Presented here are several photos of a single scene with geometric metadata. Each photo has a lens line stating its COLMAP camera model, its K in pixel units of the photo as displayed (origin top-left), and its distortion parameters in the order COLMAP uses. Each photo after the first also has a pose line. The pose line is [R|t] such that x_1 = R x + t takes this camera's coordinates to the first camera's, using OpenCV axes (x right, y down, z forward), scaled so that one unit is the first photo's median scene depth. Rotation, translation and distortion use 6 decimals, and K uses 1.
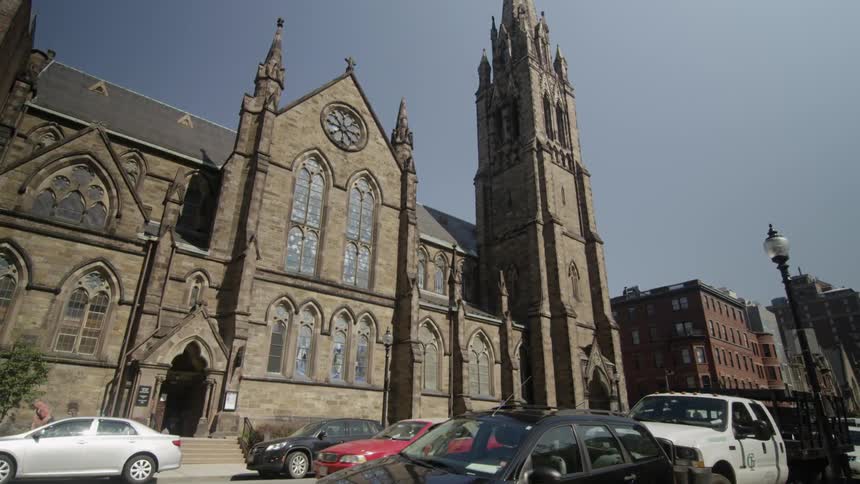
lens RADIAL K [[493.1, 0, 447.1], [0, 493.1, 239.5], [0, 0, 1]] dist [0.003082, -0.000076]
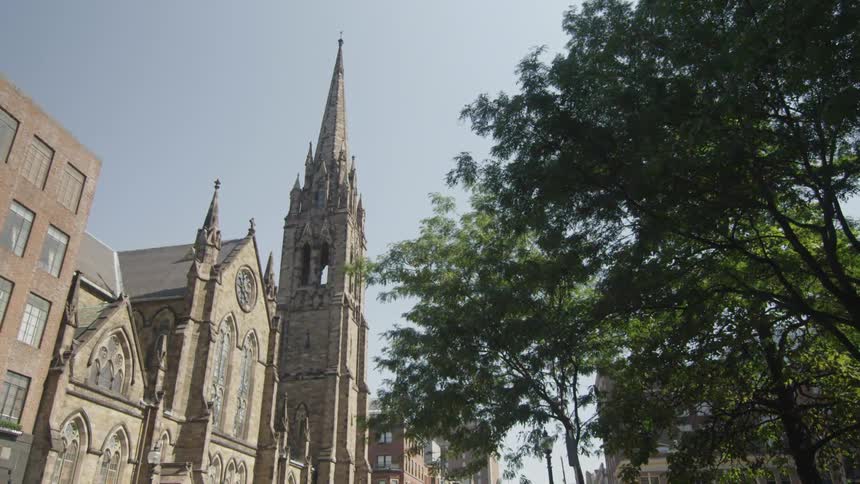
lens RADIAL K [[675.7, 0, 429.3], [0, 675.7, 215.7], [0, 0, 1]] dist [0.008759, 0.002701]
pose [[0.780612, 0.280142, 0.558717, -0.699906], [-0.234424, 0.959896, -0.153769, -0.218133], [-0.579387, -0.010943, 0.814979, -0.459712]]
